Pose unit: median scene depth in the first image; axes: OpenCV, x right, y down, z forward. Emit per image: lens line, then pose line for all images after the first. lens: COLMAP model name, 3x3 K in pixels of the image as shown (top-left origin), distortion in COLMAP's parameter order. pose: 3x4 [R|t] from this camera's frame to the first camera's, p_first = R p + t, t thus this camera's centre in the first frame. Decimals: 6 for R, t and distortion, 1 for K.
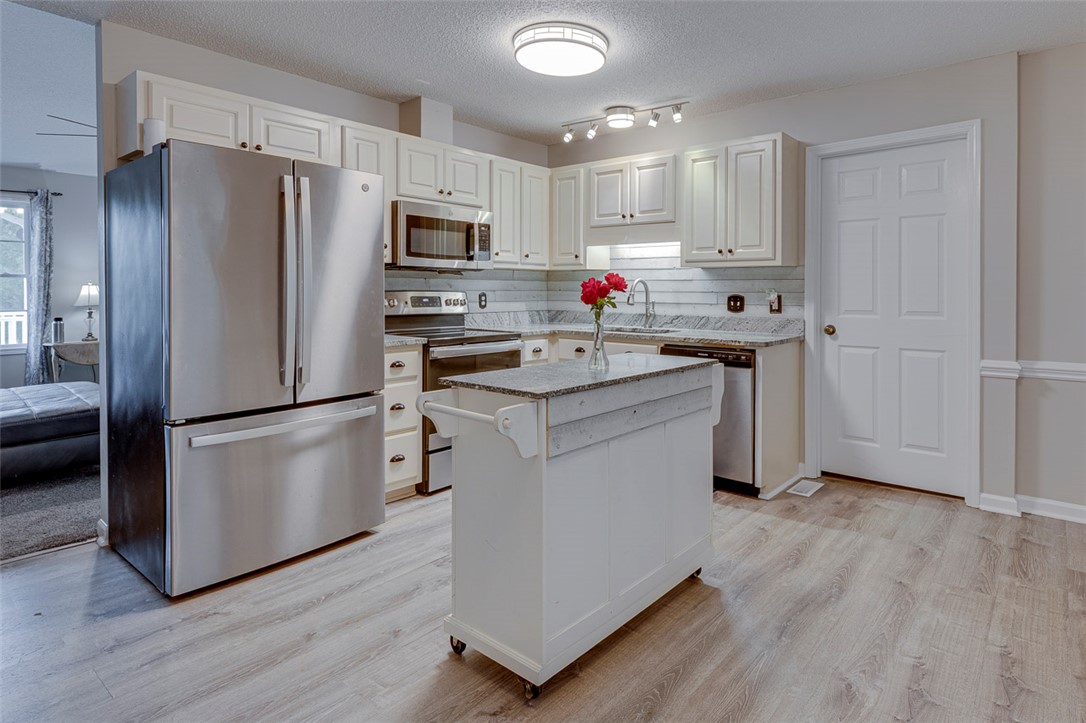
lens RADIAL K [[588.0, 0, 613.9], [0, 588.0, 291.8], [0, 0, 1]] dist [0.000409, -0.002745]
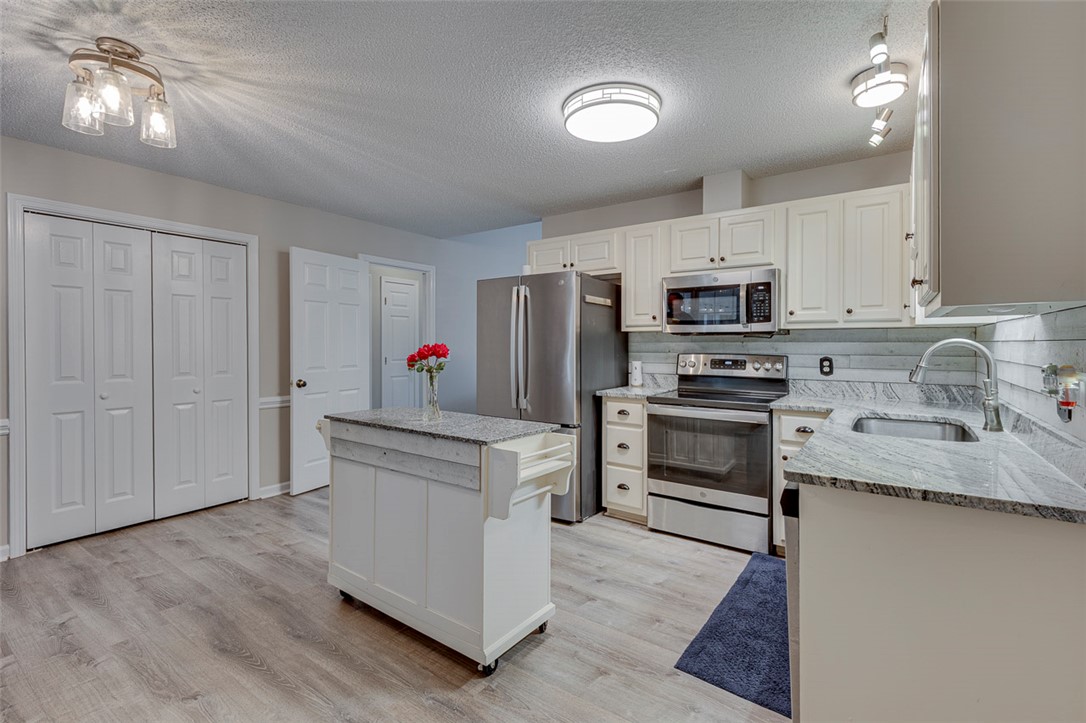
lens RADIAL K [[494.6, 0, 551.8], [0, 494.6, 346.6], [0, 0, 1]] dist [0.005282, -0.001662]
pose [[0.034870, 0.002644, -0.999388, 0.561098], [-0.003719, 0.999990, 0.002516, -0.016223], [0.999385, 0.003629, 0.034879, 0.659966]]
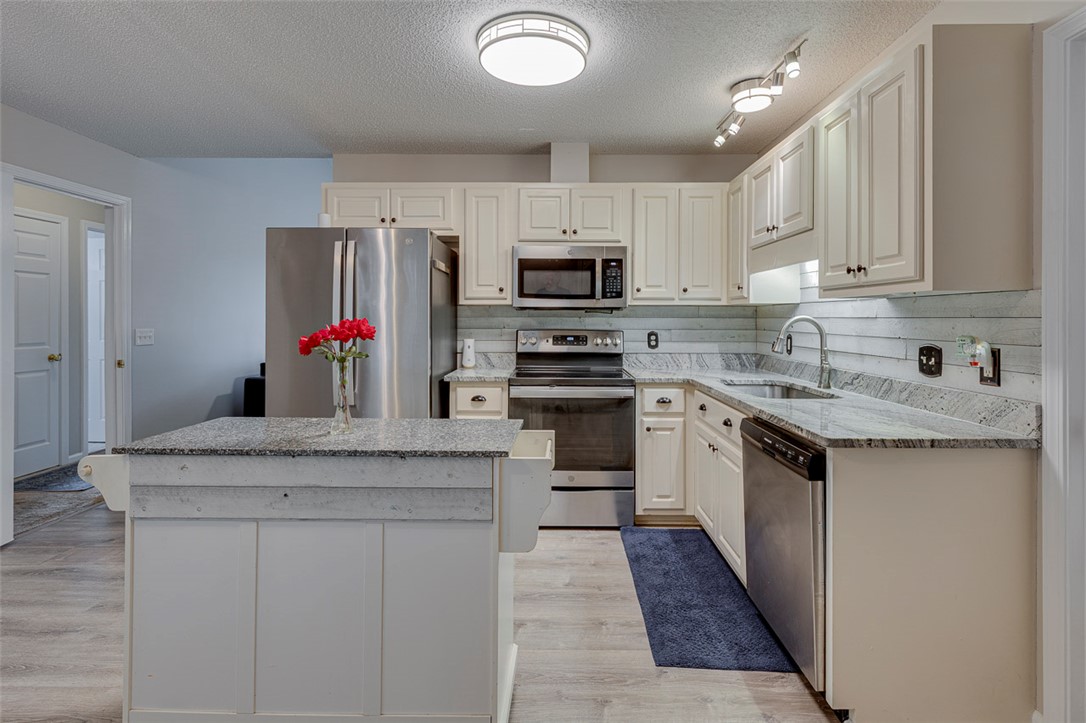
lens RADIAL K [[535.9, 0, 555.7], [0, 535.9, 320.0], [0, 0, 1]] dist [0.006730, -0.002417]
pose [[0.603120, 0.000441, -0.797650, 0.414620], [-0.004123, 0.999988, -0.002565, -0.016172], [0.797640, 0.004836, 0.603115, 0.421999]]
